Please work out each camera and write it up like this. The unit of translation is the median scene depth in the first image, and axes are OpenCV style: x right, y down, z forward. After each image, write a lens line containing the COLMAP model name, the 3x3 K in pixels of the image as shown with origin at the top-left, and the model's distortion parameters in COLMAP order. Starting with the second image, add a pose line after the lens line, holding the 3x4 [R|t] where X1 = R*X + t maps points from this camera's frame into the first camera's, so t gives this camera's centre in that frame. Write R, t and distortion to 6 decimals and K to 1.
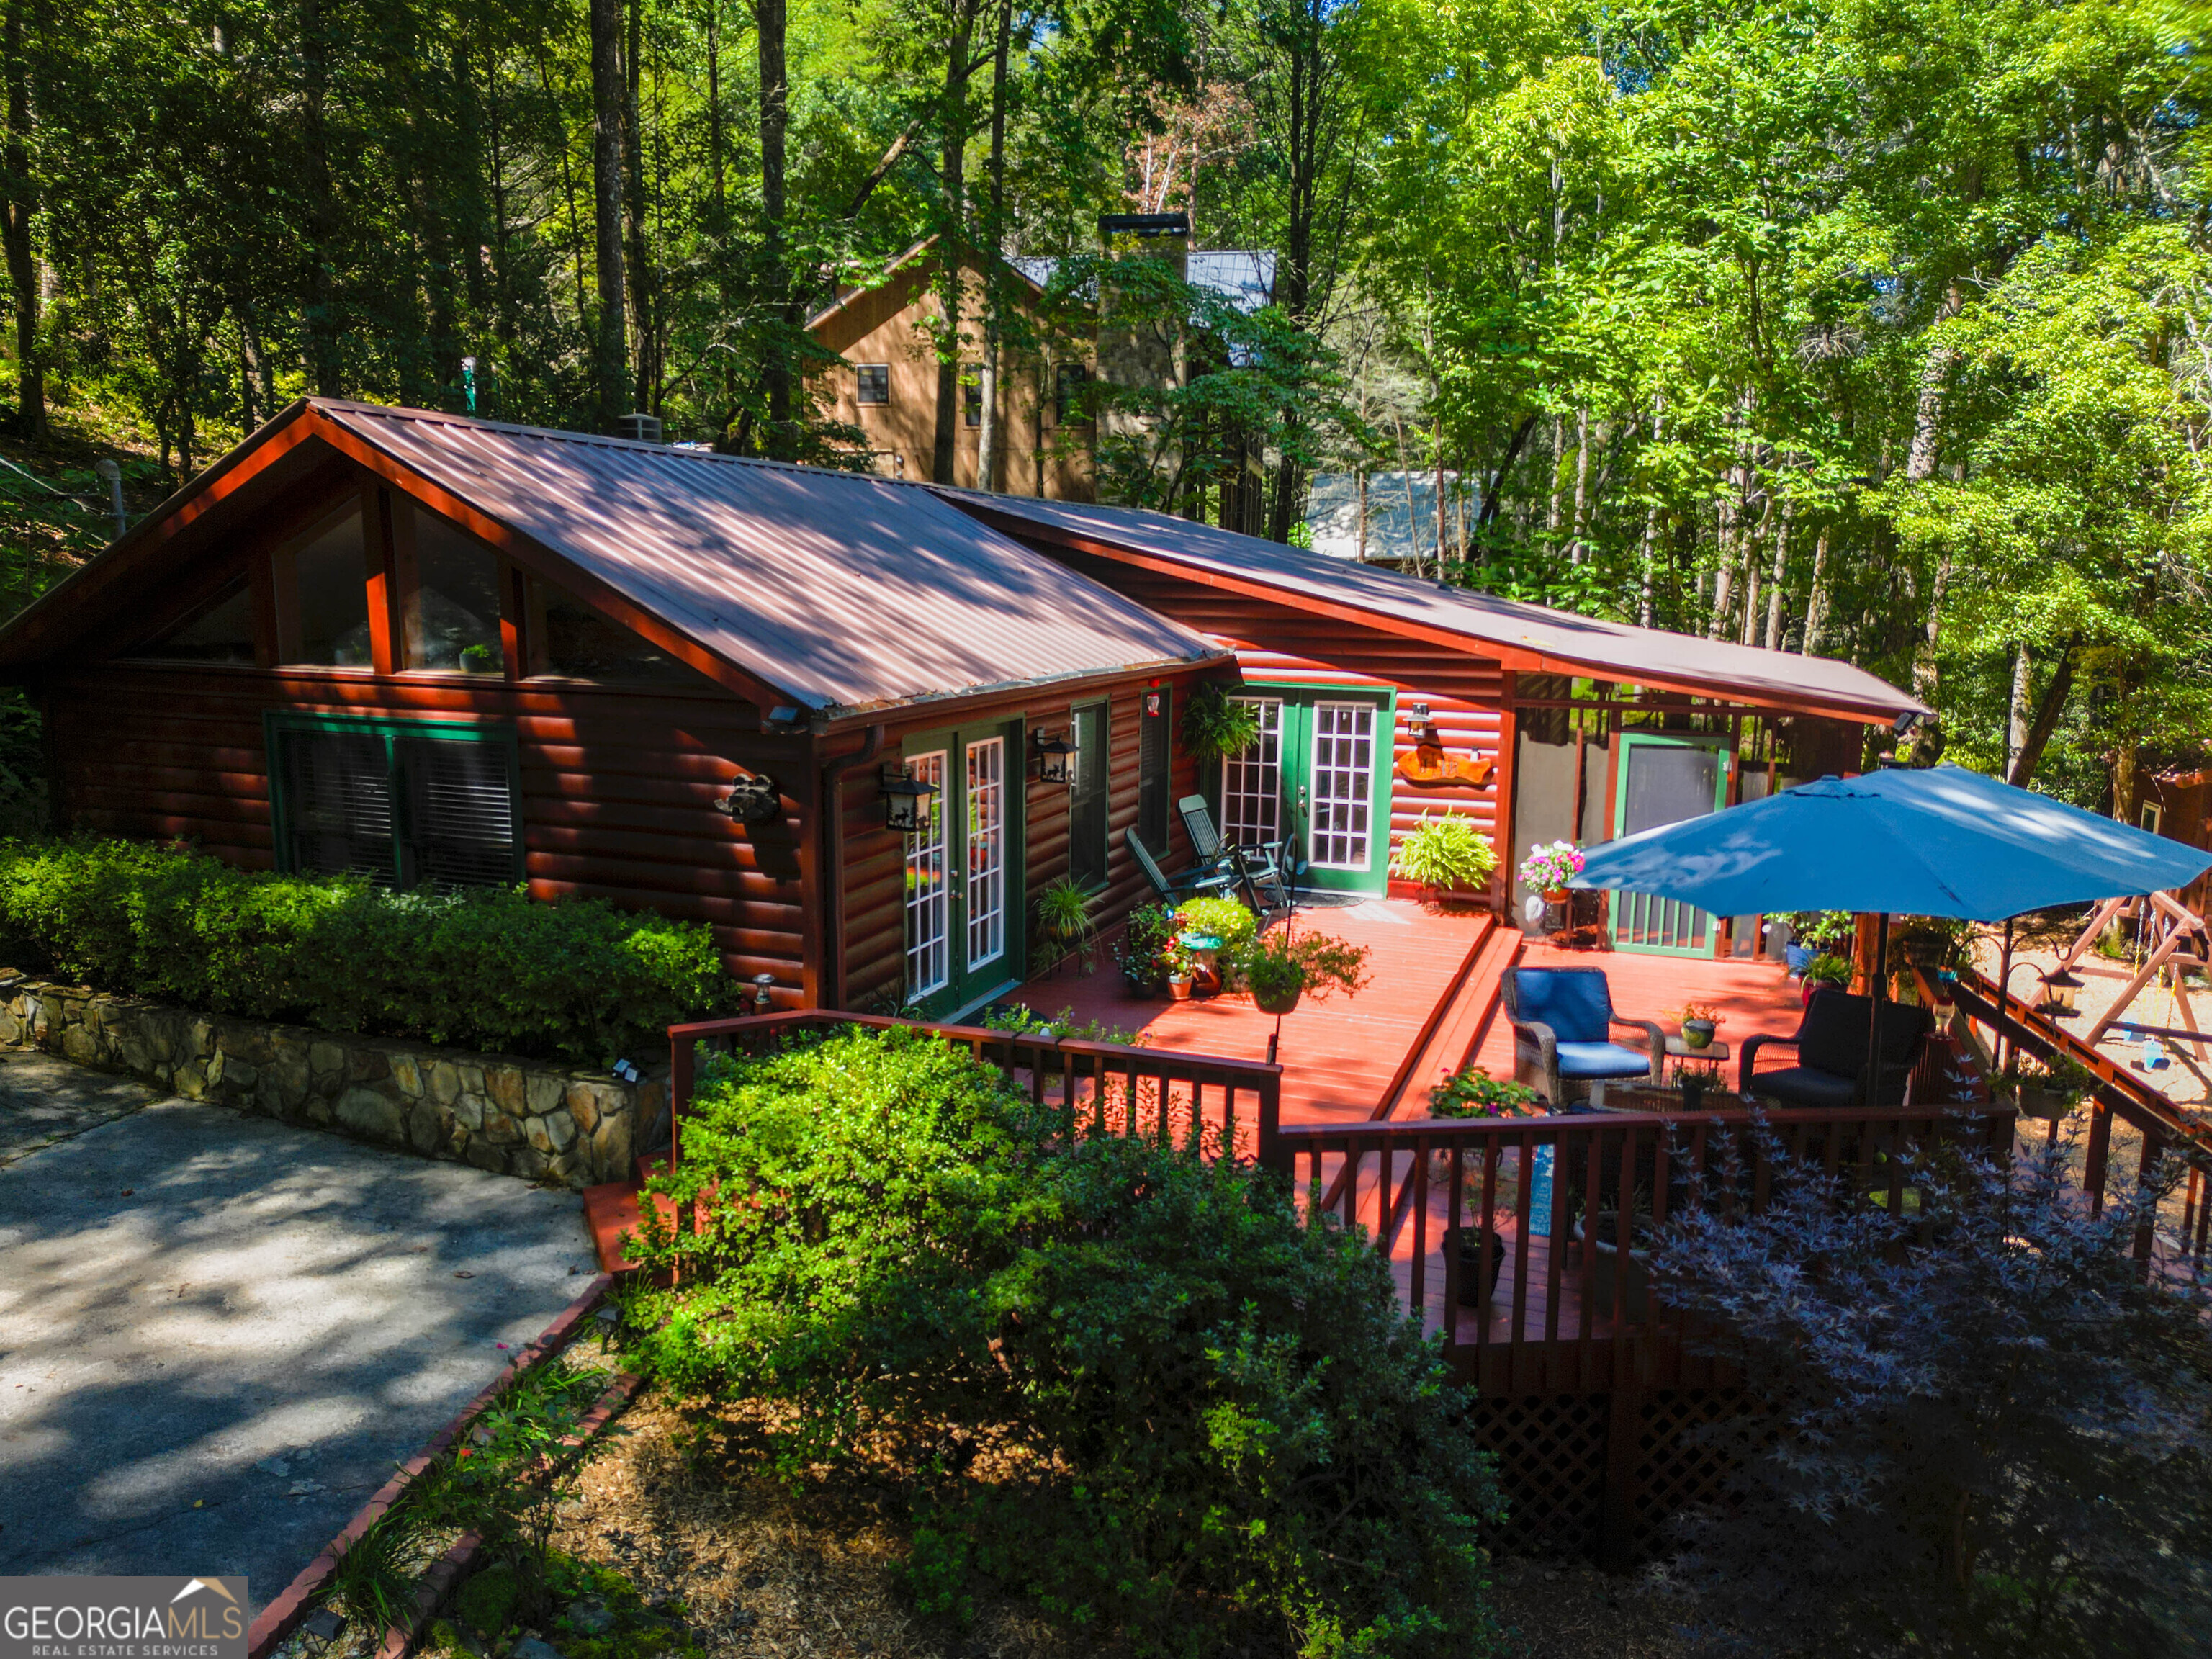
lens RADIAL K [[1526.8, 0, 1086.6], [0, 1526.8, 826.0], [0, 0, 1]] dist [0.080974, -0.088041]
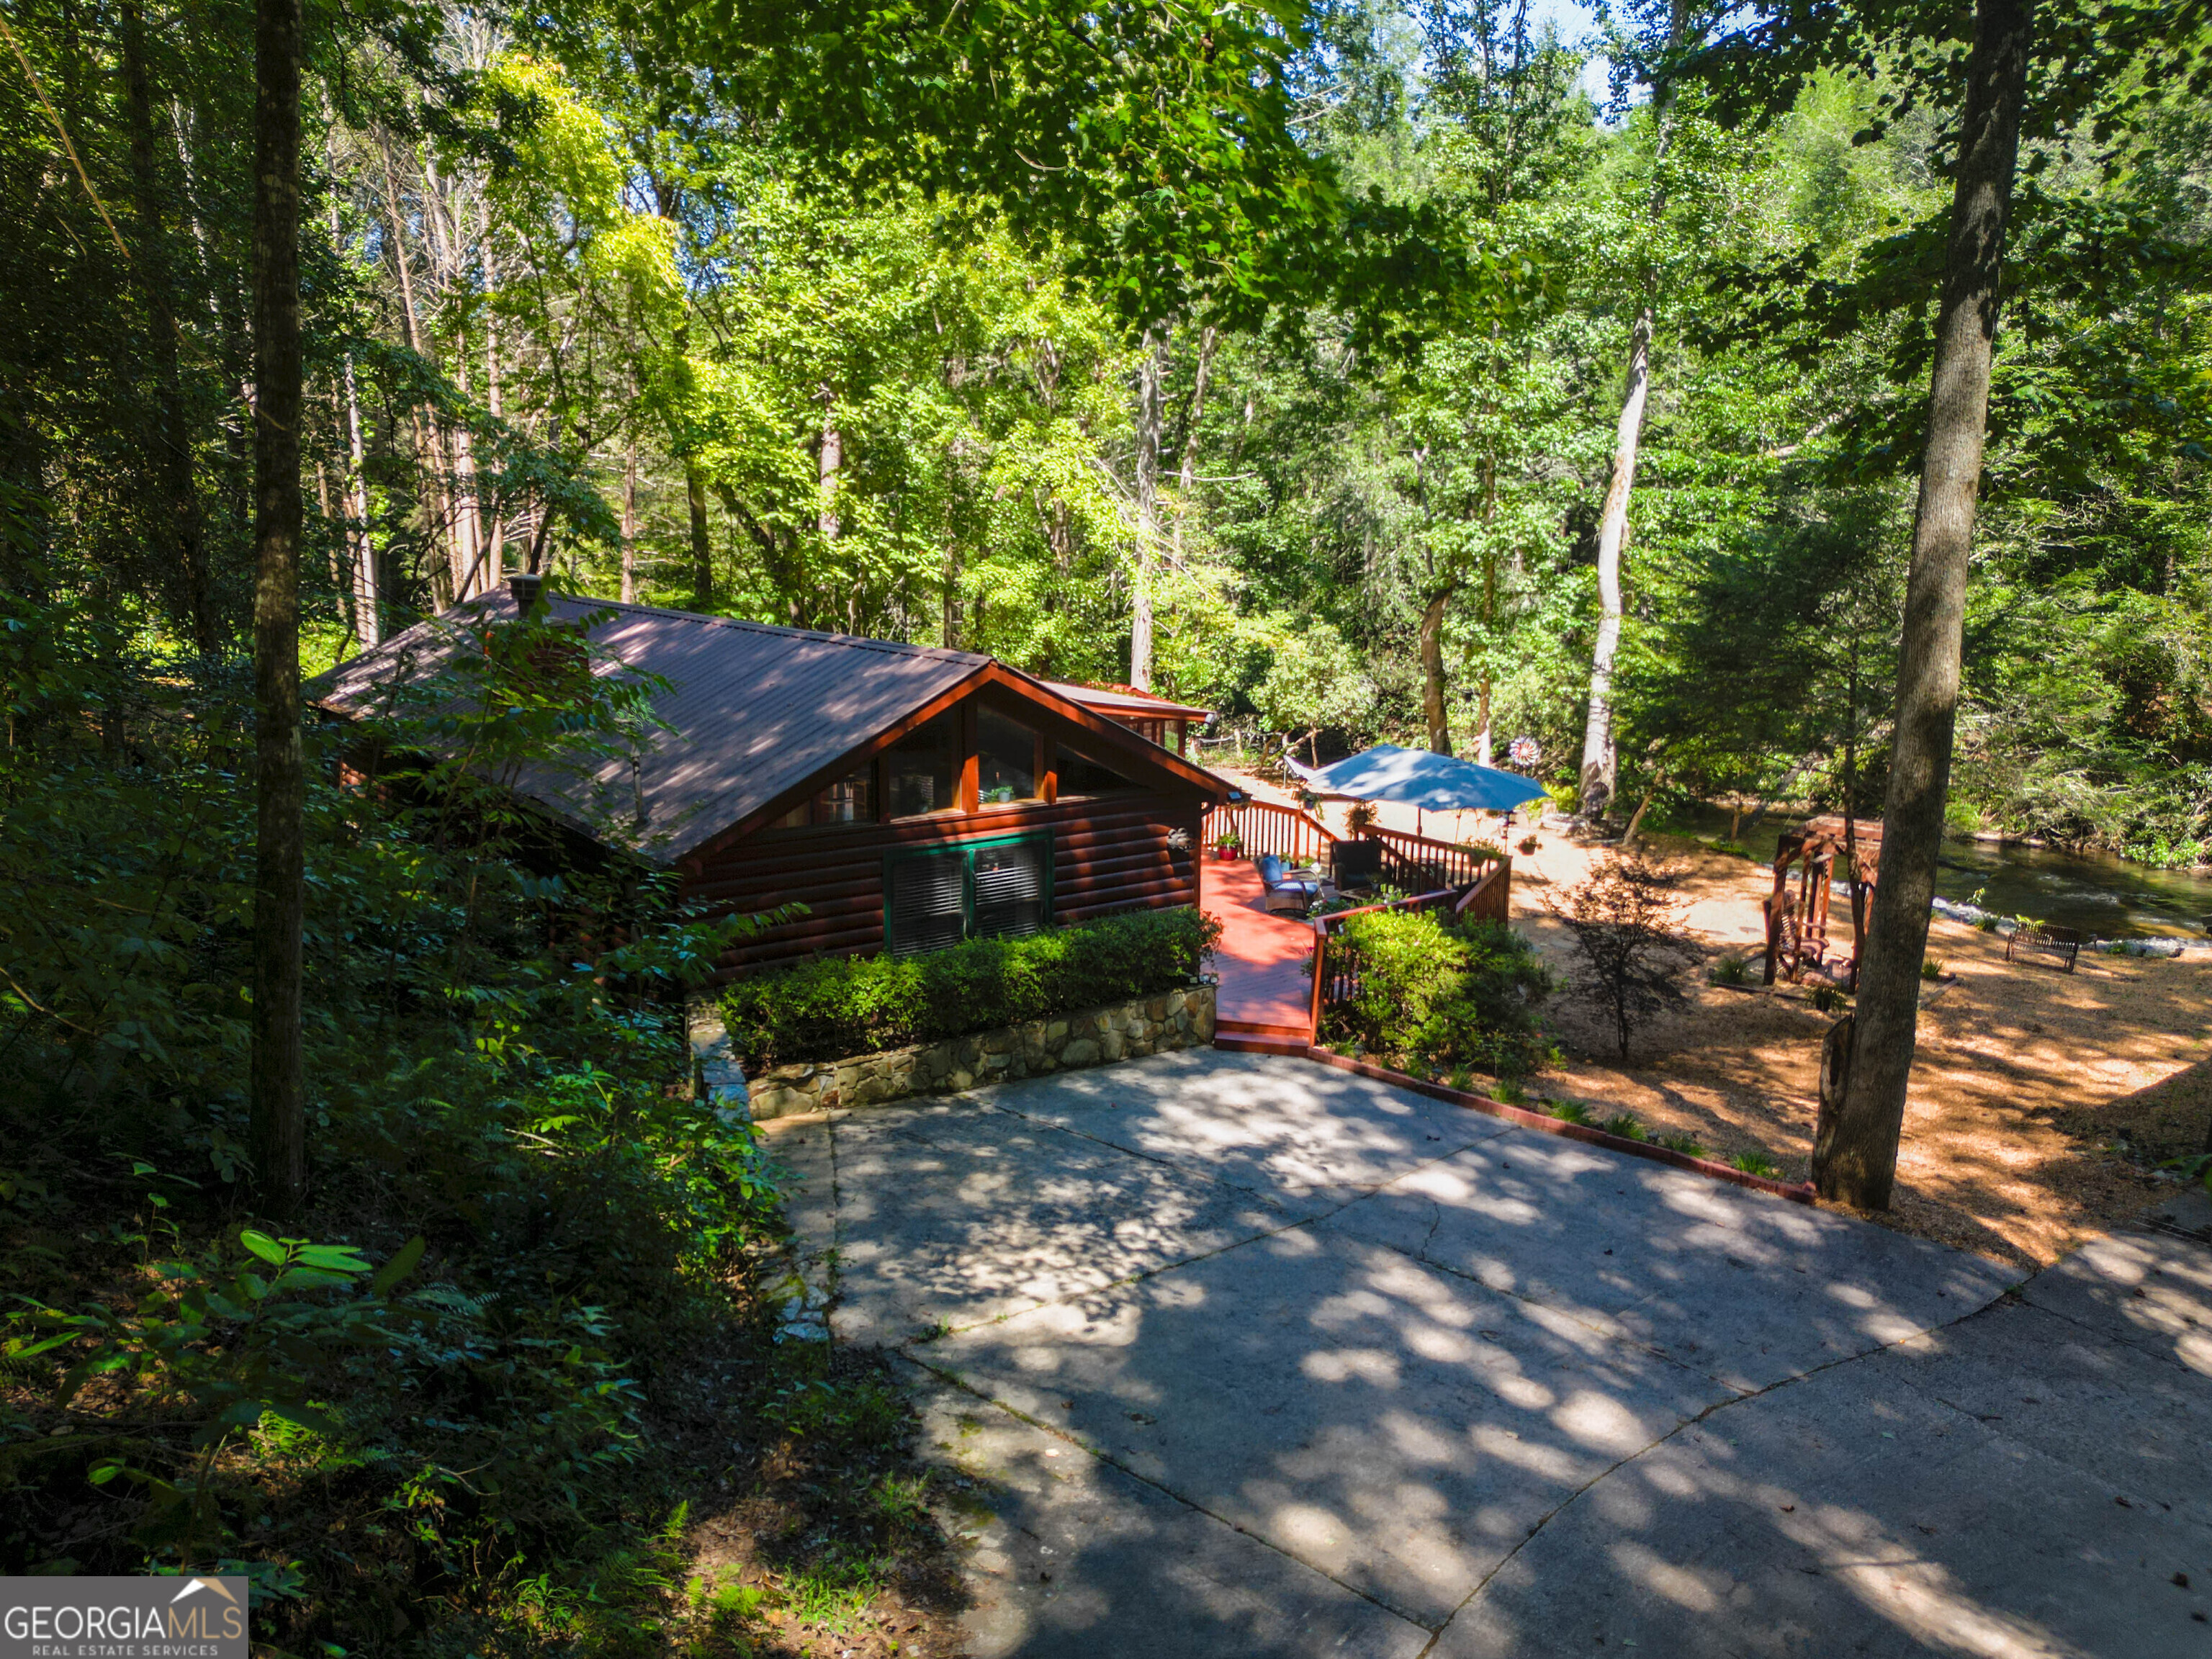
lens RADIAL K [[1526.8, 0, 1086.6], [0, 1526.8, 826.0], [0, 0, 1]] dist [0.080974, -0.088041]
pose [[0.527845, -0.173483, 0.831434, -1.158061], [0.129192, 0.983926, 0.123282, -0.177545], [-0.839457, 0.042341, 0.541773, 0.018707]]
